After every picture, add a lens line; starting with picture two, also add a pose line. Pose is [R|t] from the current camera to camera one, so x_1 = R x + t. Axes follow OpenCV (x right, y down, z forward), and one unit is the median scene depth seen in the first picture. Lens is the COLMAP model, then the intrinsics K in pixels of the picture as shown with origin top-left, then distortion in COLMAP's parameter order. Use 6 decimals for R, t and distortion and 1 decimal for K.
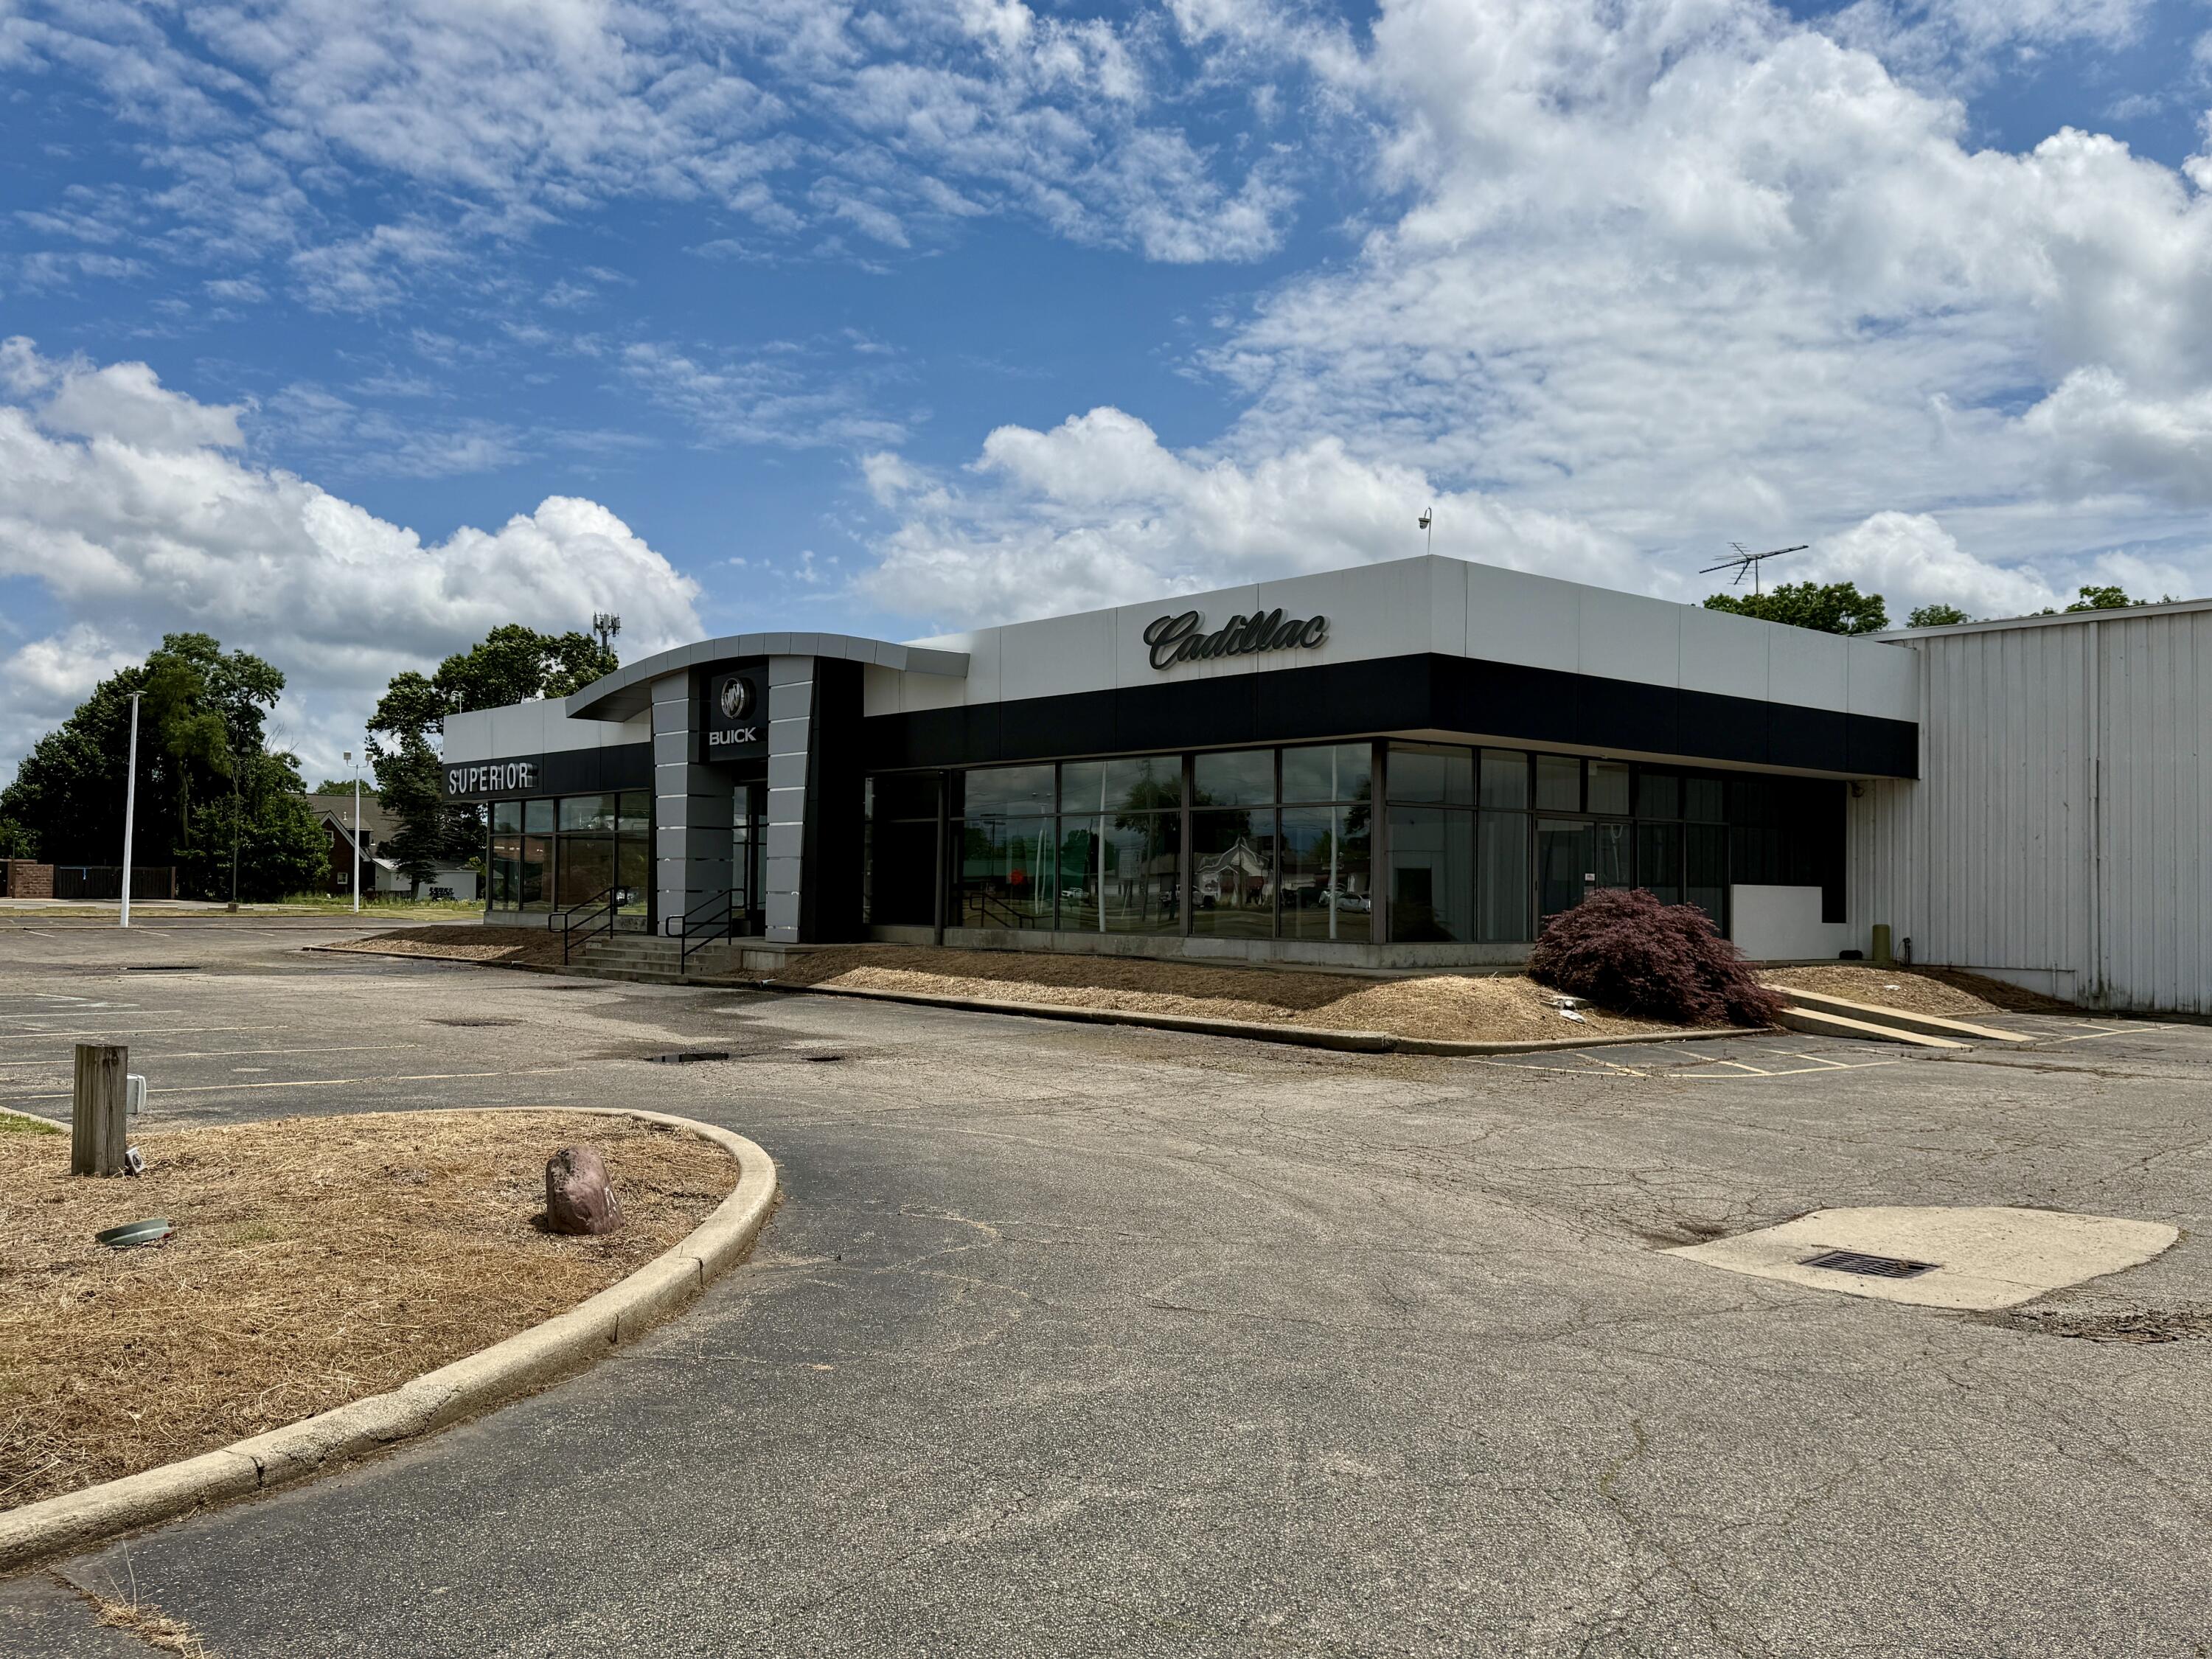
lens RADIAL K [[1812.7, 0, 1106.0], [0, 1812.7, 829.5], [0, 0, 1]] dist [0.110328, 0.001514]
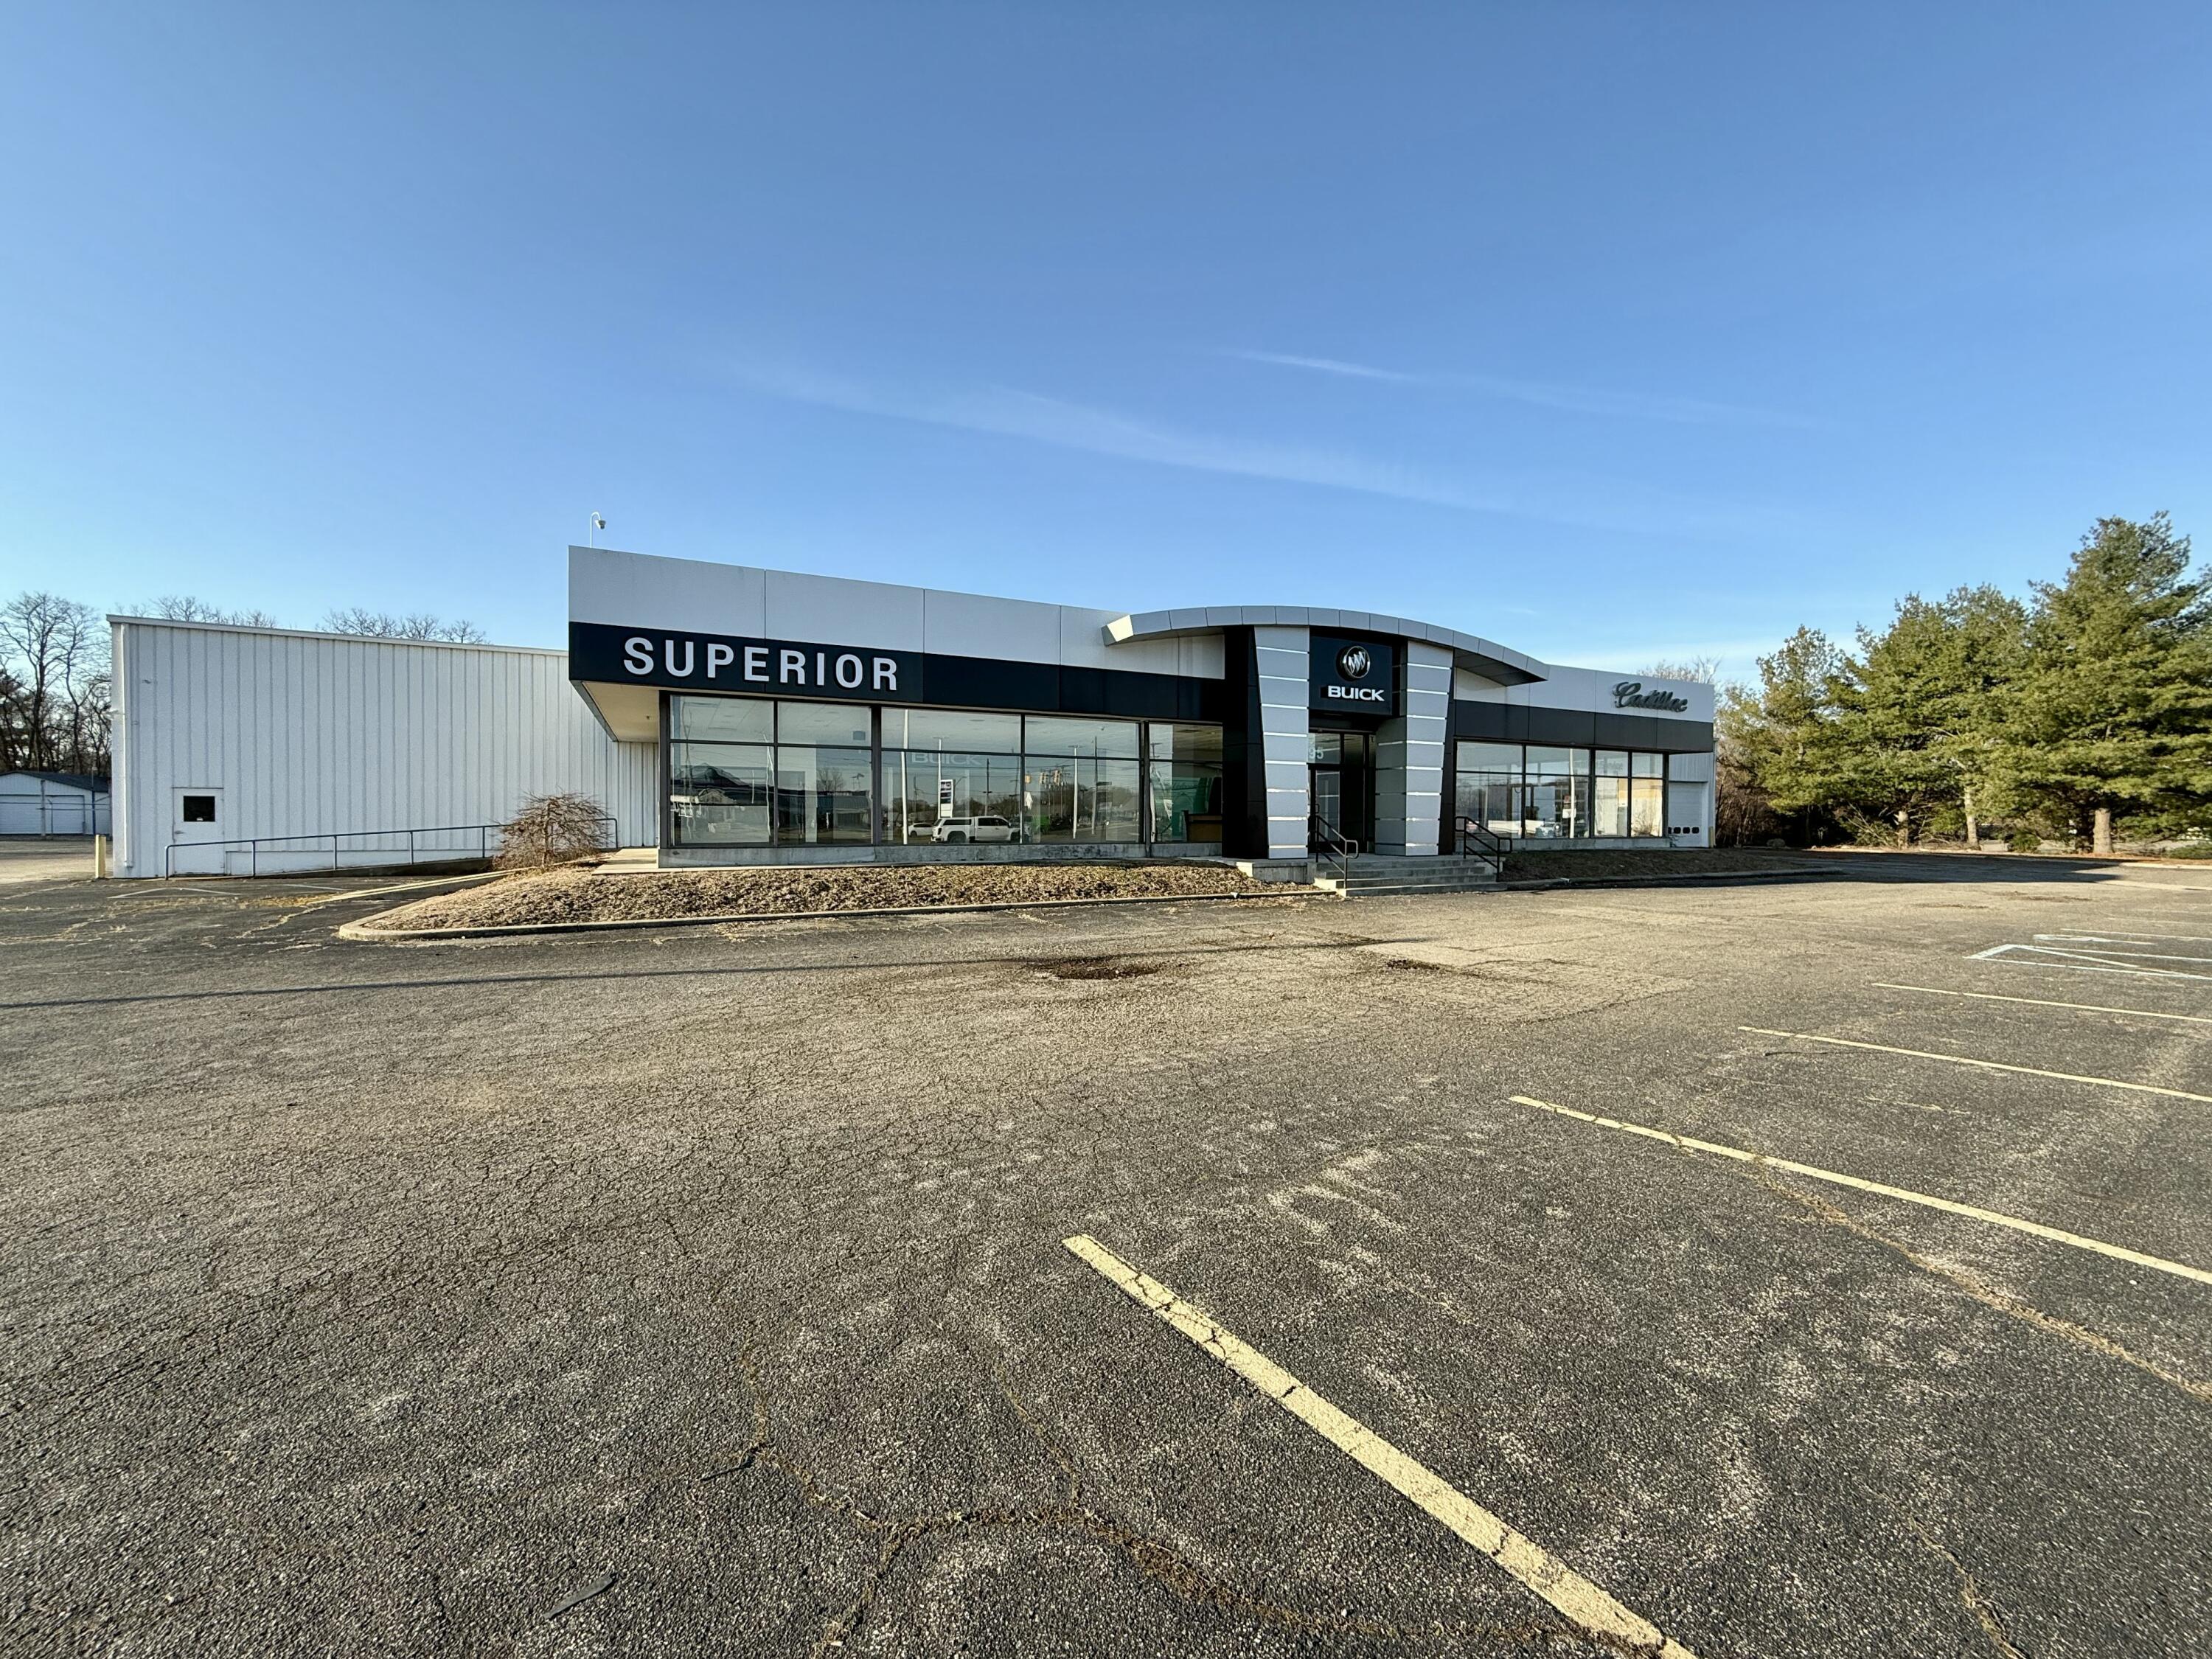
lens RADIAL K [[878.0, 0, 1106.0], [0, 878.0, 829.5], [0, 0, 1]] dist [-0.000015, 0.000415]
pose [[0.253740, -0.020389, 0.967057, -0.805869], [-0.033672, 0.998986, 0.029897, 0.028501], [-0.966686, -0.040149, 0.252796, 0.982890]]
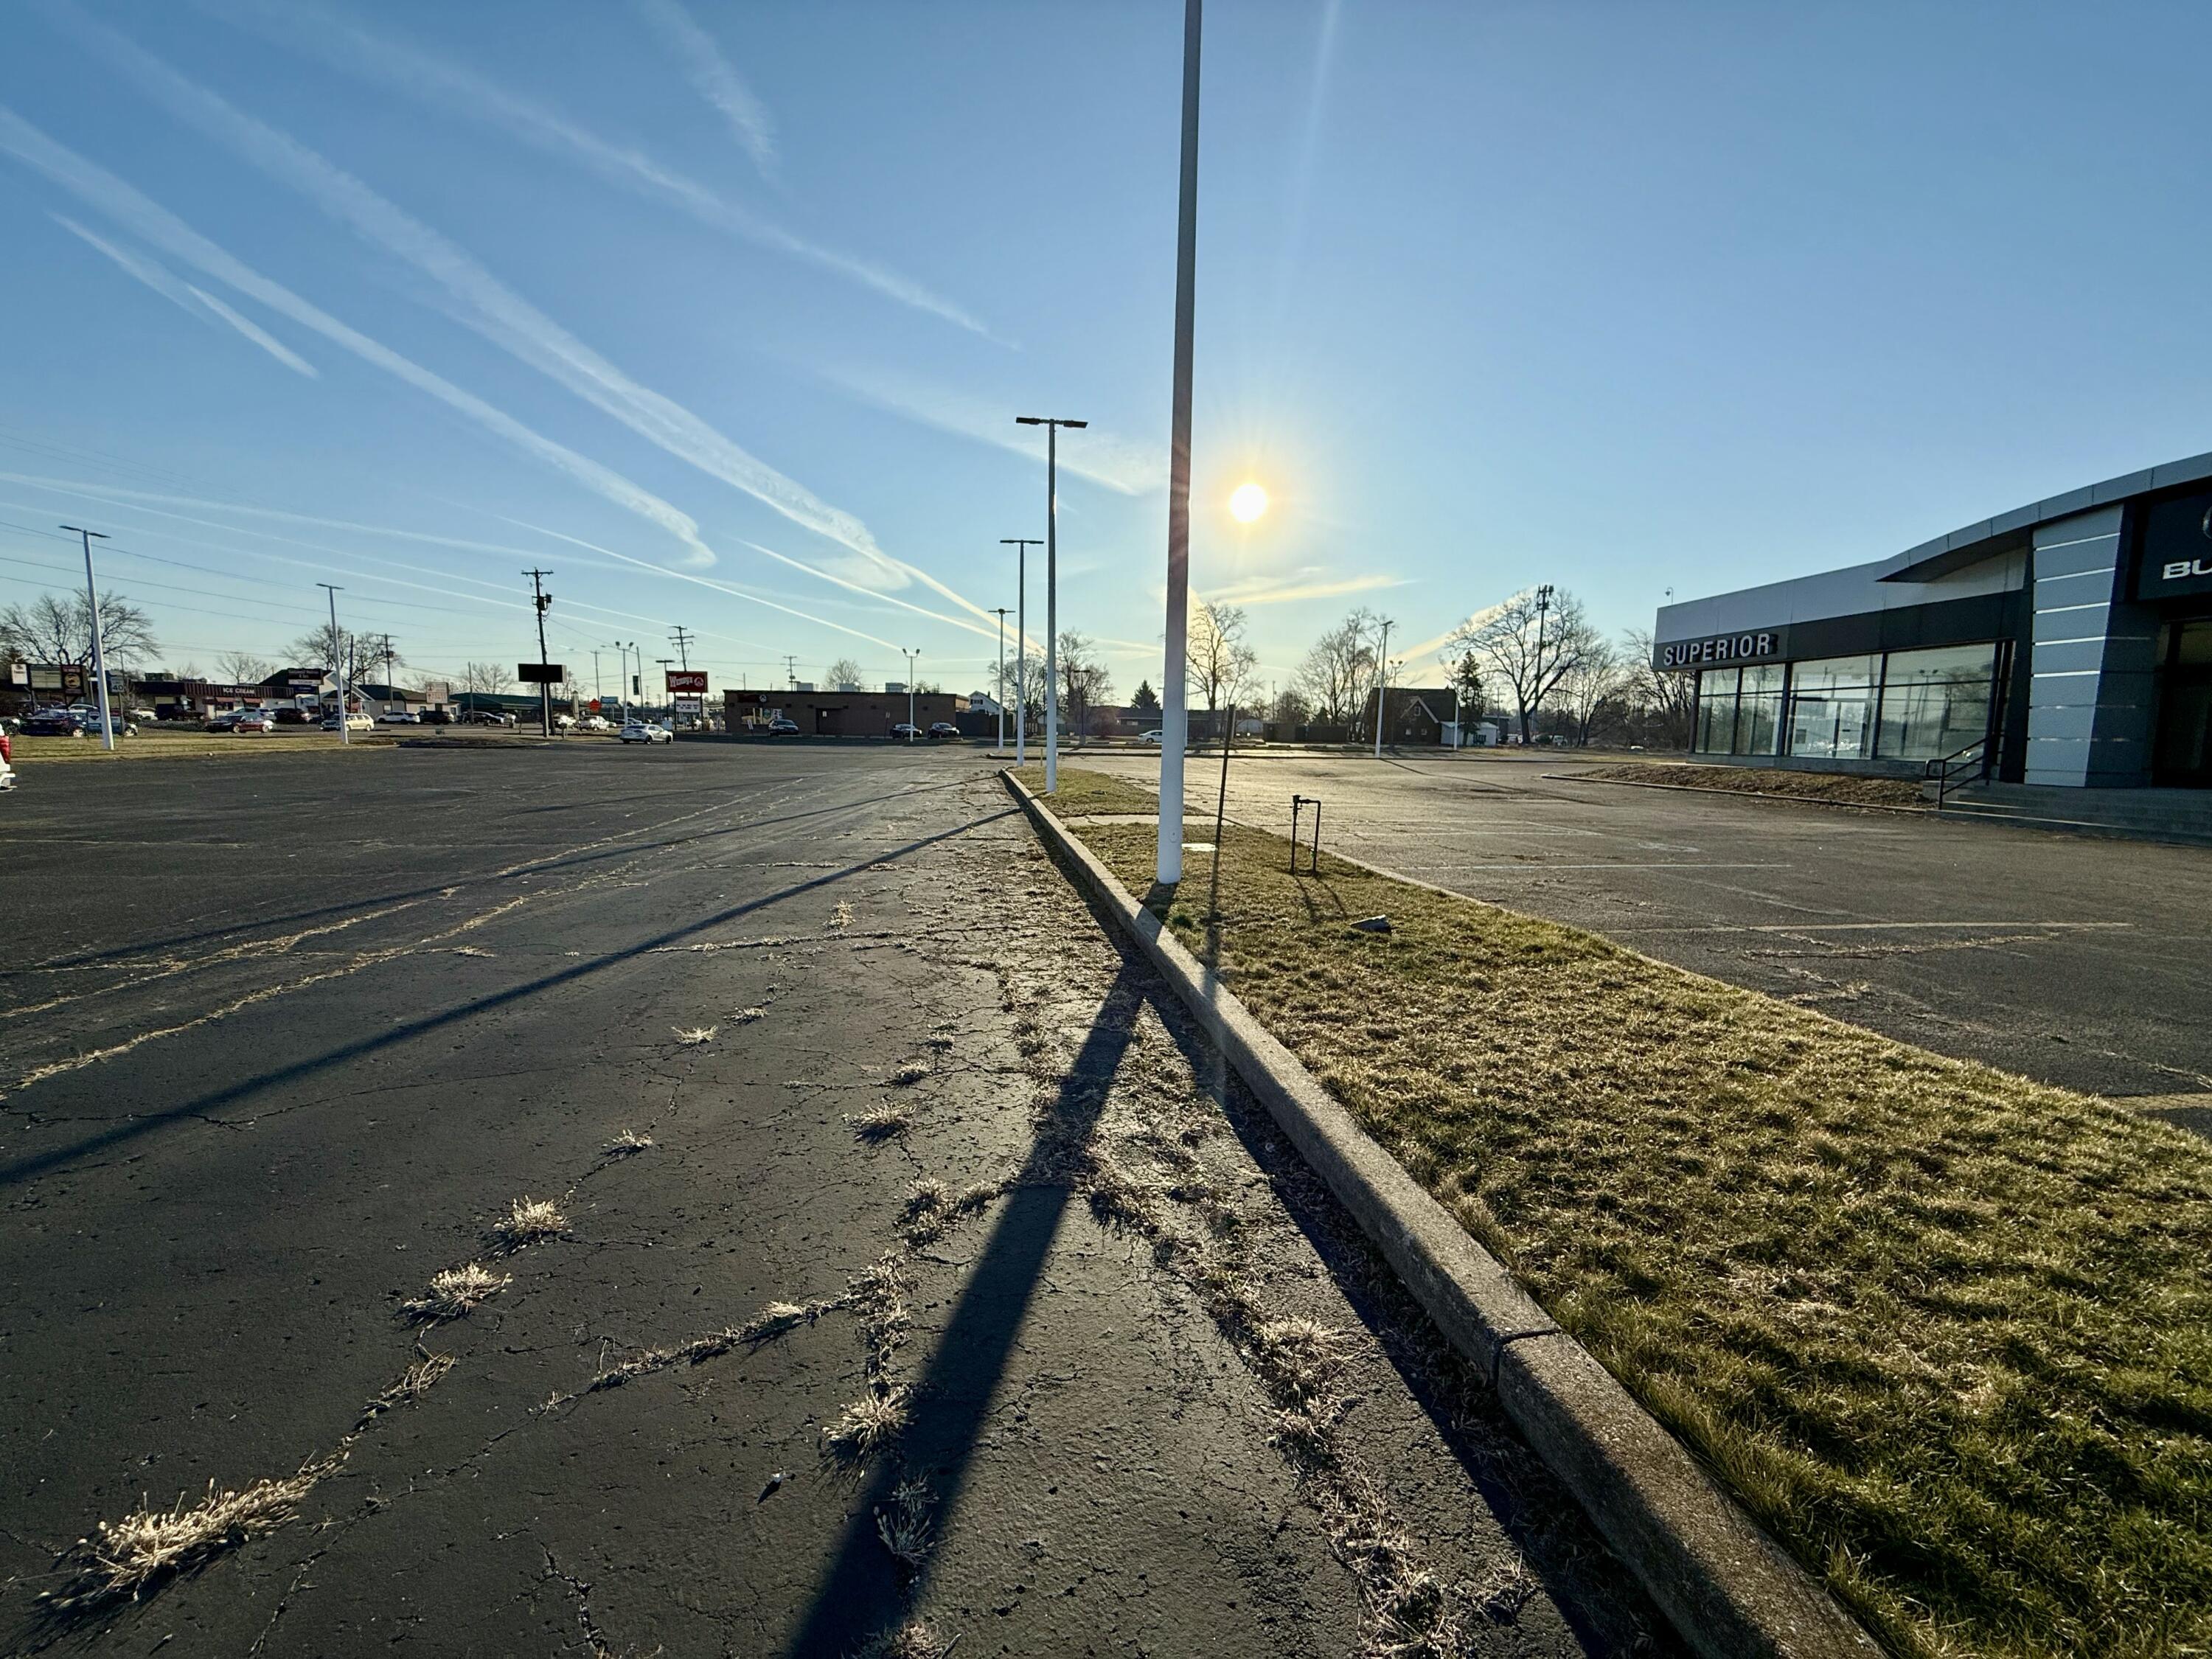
lens RADIAL K [[878.0, 0, 1106.0], [0, 878.0, 829.5], [0, 0, 1]] dist [-0.000015, 0.000415]
pose [[0.773508, 0.073504, -0.629510, -0.337921], [0.012740, 0.991248, 0.131395, 0.013493], [0.633659, -0.109655, 0.765802, 0.307929]]
